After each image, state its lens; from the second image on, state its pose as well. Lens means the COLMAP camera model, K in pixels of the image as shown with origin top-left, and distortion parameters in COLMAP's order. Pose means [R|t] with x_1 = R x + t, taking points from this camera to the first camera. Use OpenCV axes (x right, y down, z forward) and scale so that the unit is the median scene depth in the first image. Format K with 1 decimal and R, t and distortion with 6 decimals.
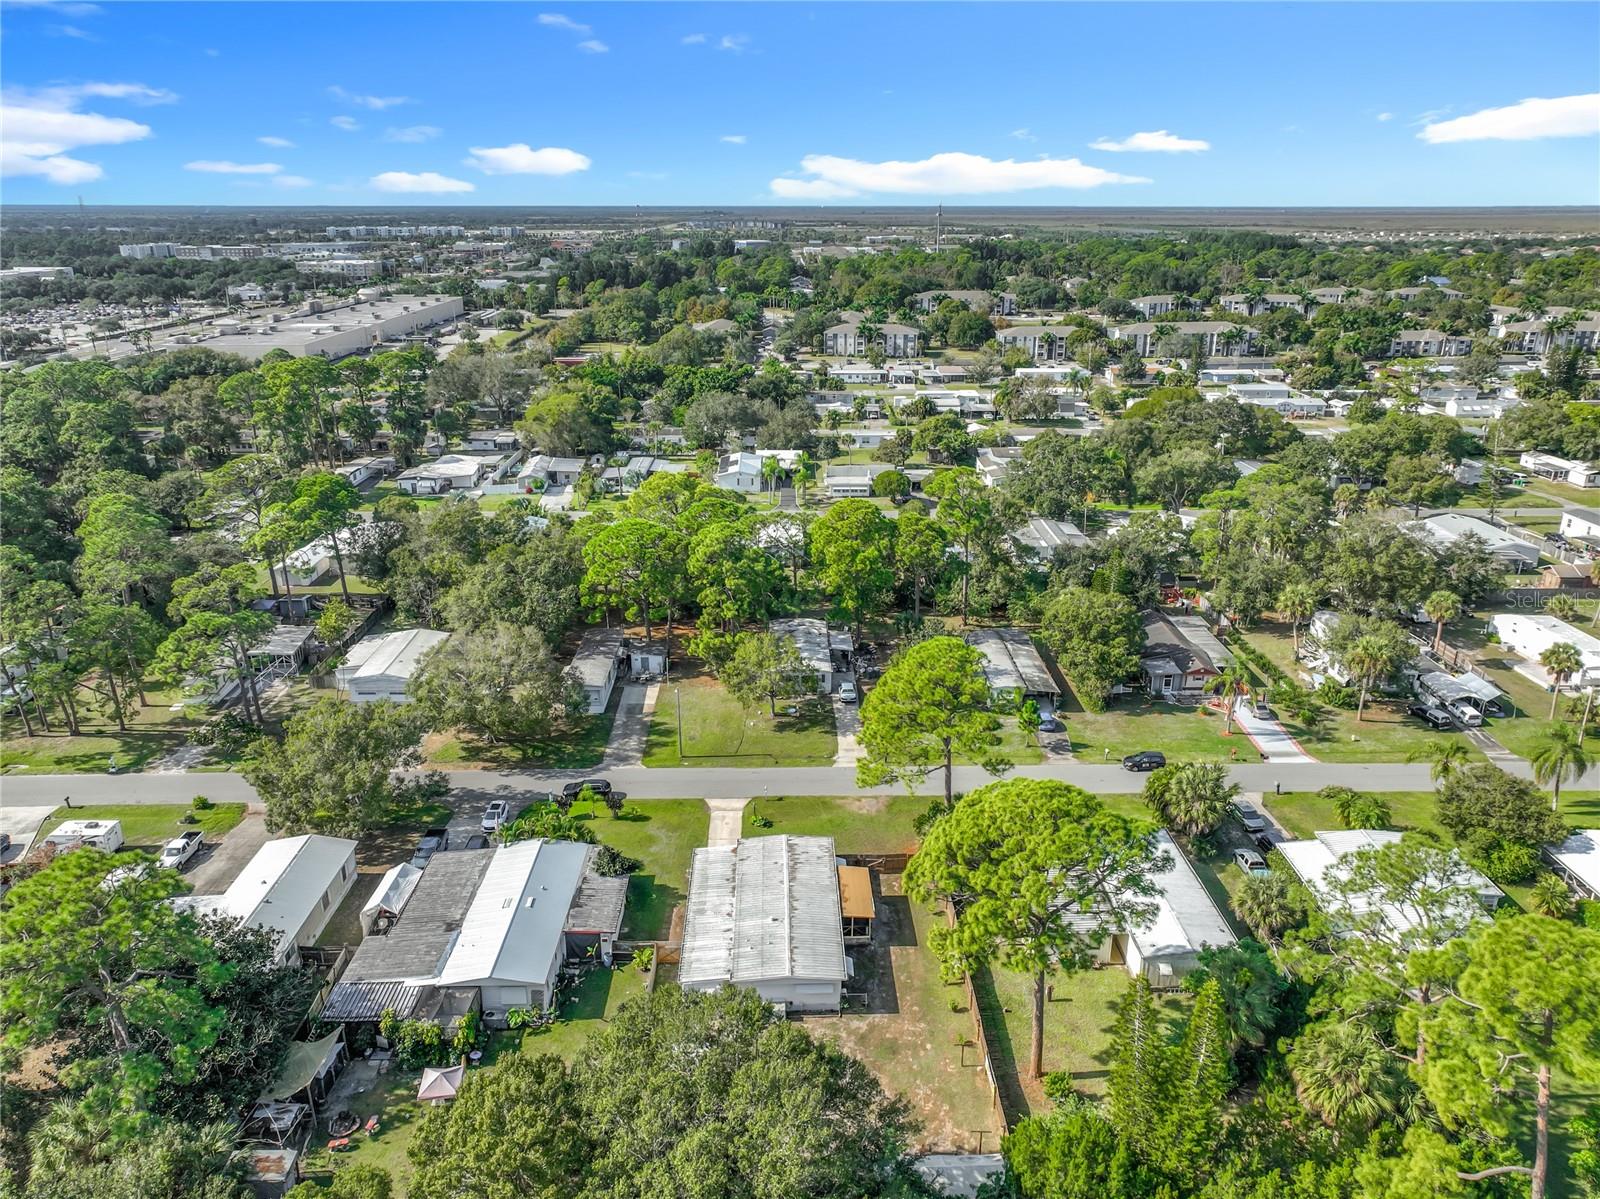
lens RADIAL K [[1137.9, 0, 811.9], [0, 1137.9, 600.4], [0, 0, 1]] dist [-0.008484, 0.031568]
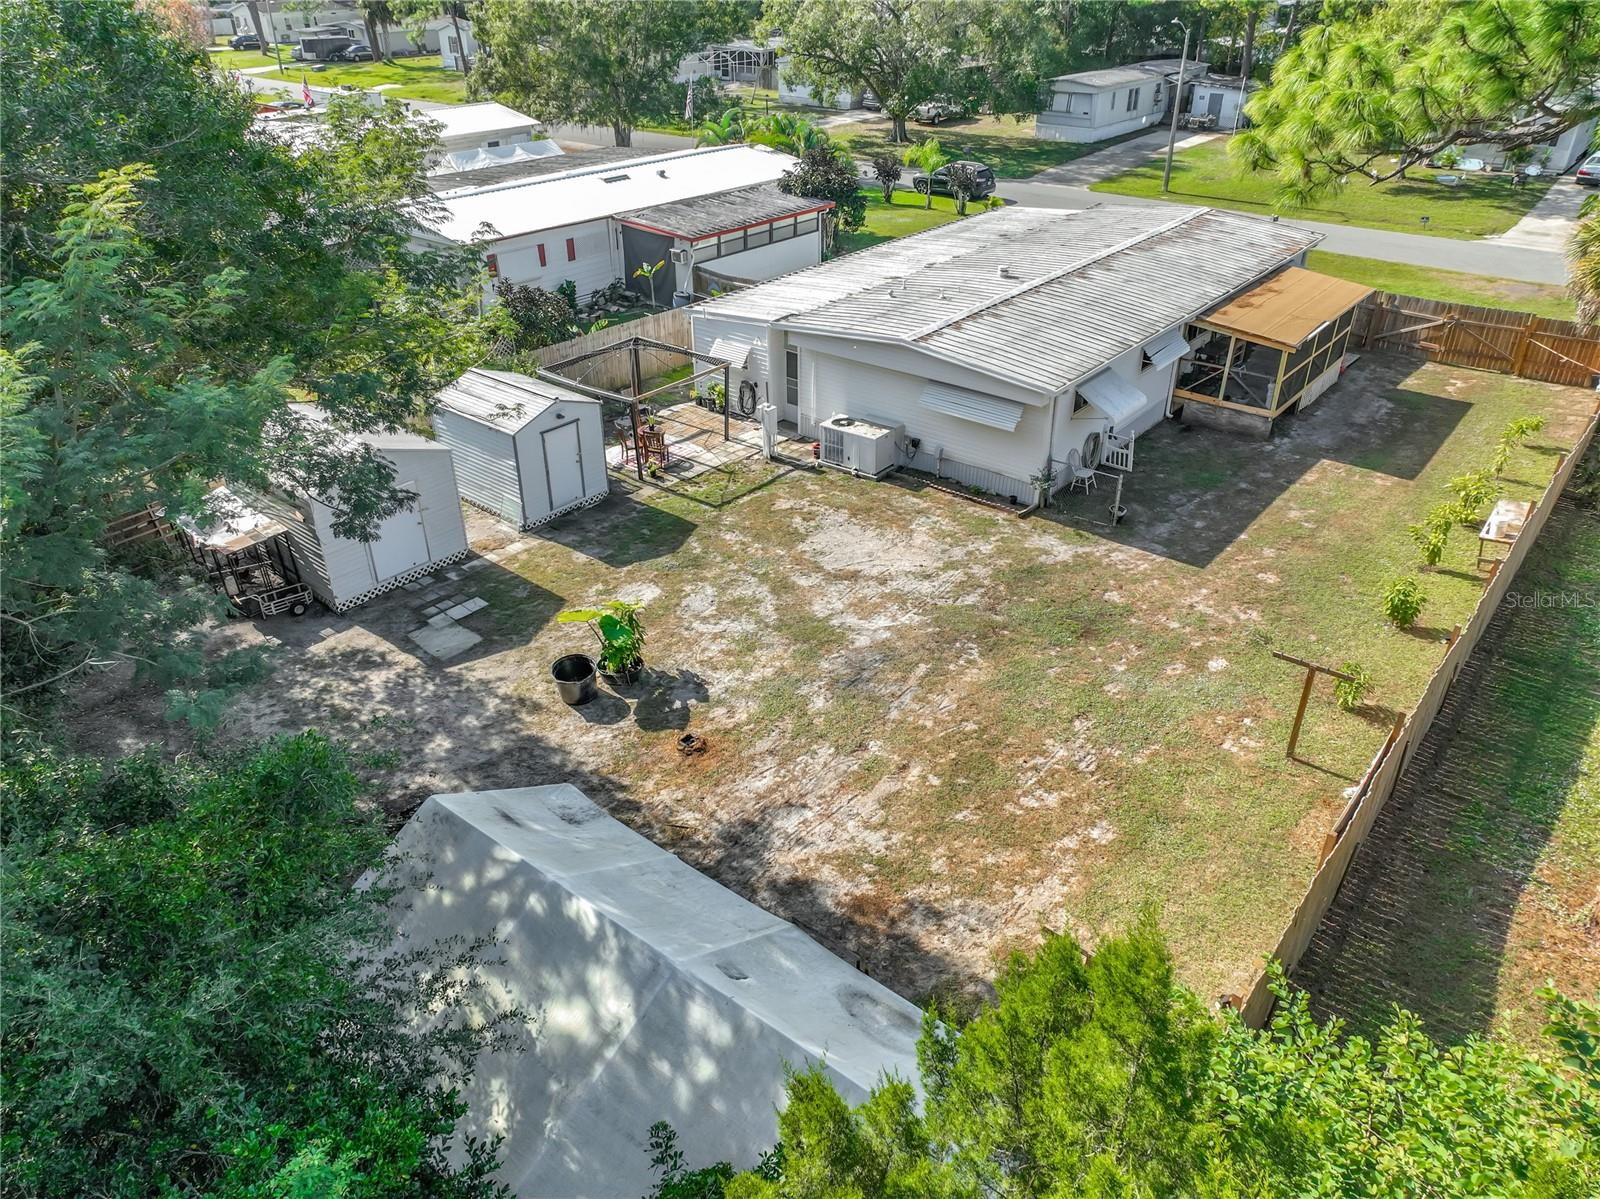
lens RADIAL K [[1137.9, 0, 805.6], [0, 1137.9, 595.6], [0, 0, 1]] dist [-0.008484, 0.031568]
pose [[0.757395, 0.326312, -0.565573, 0.159838], [-0.215111, 0.942515, 0.255722, 0.297697], [0.616506, -0.072022, 0.784049, 0.659944]]
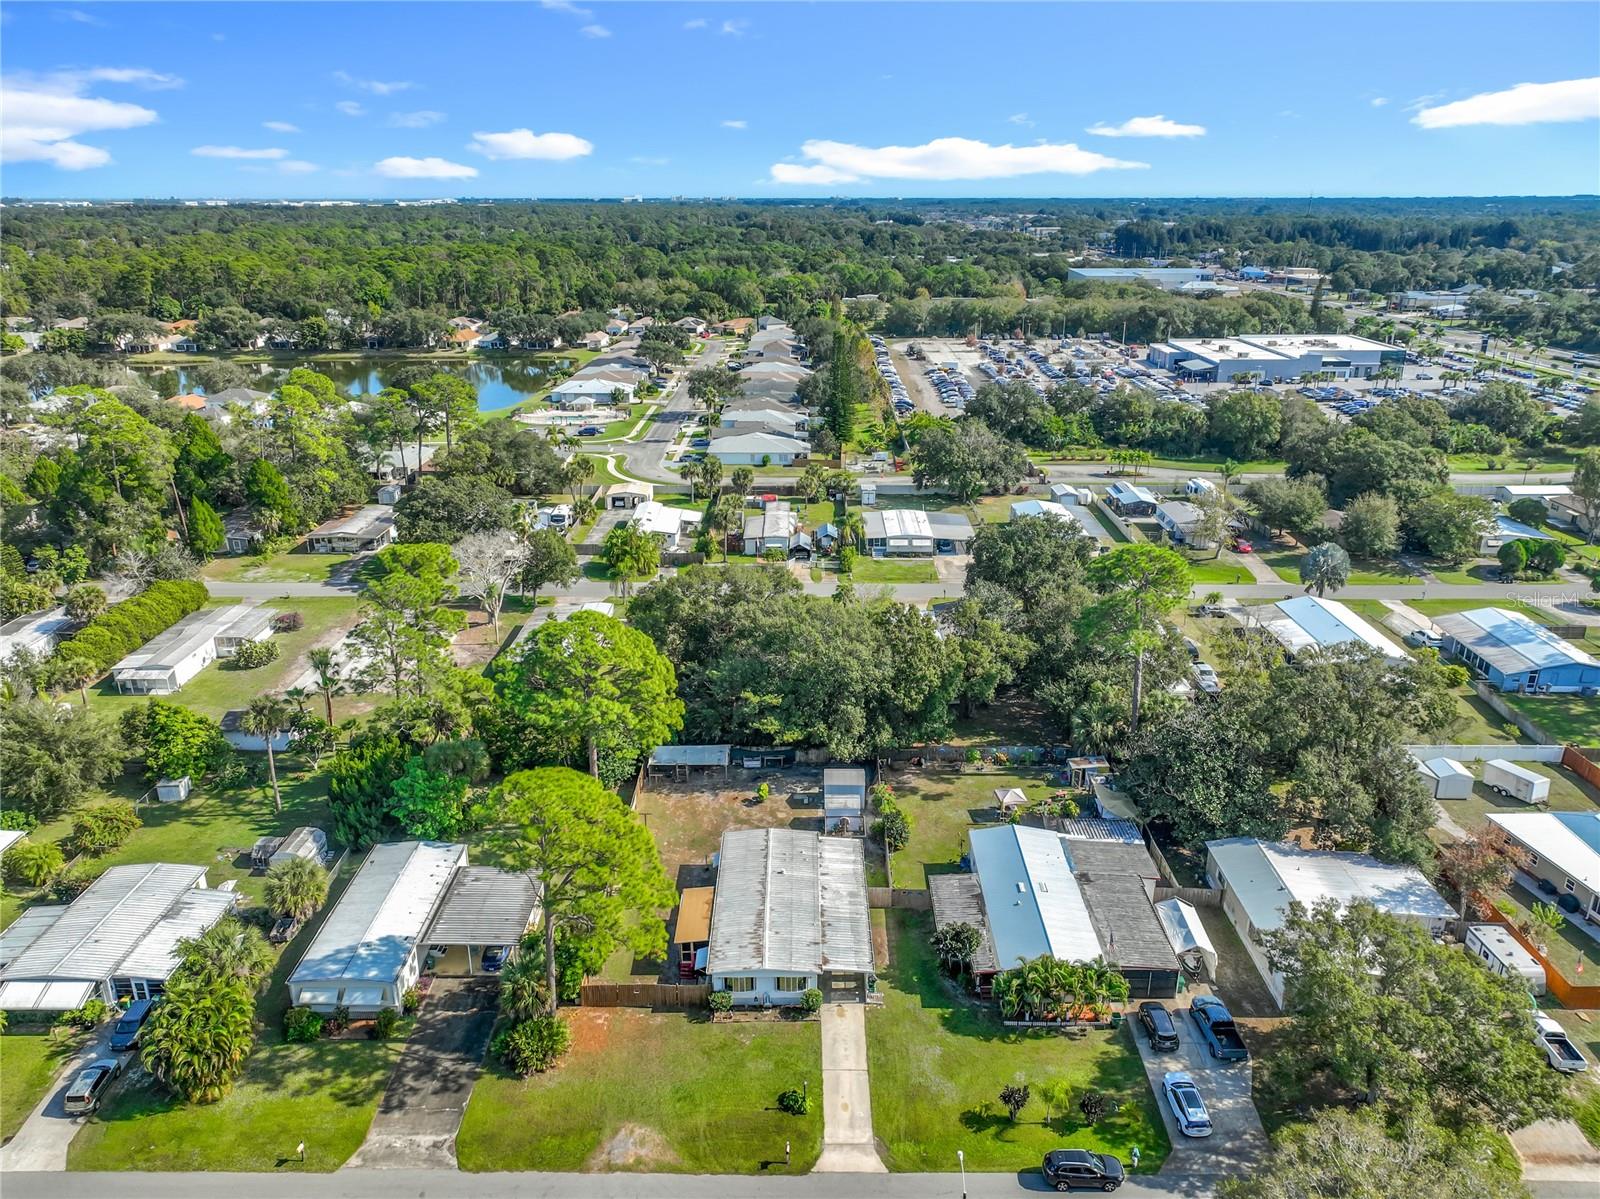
lens RADIAL K [[1137.9, 0, 801.4], [0, 1137.9, 595.4], [0, 0, 1]] dist [-0.008484, 0.031568]
pose [[-0.999463, -0.011309, 0.030761, -0.081525], [0.010445, 0.779710, 0.626054, -0.583873], [-0.031065, 0.626039, -0.779173, 1.660074]]
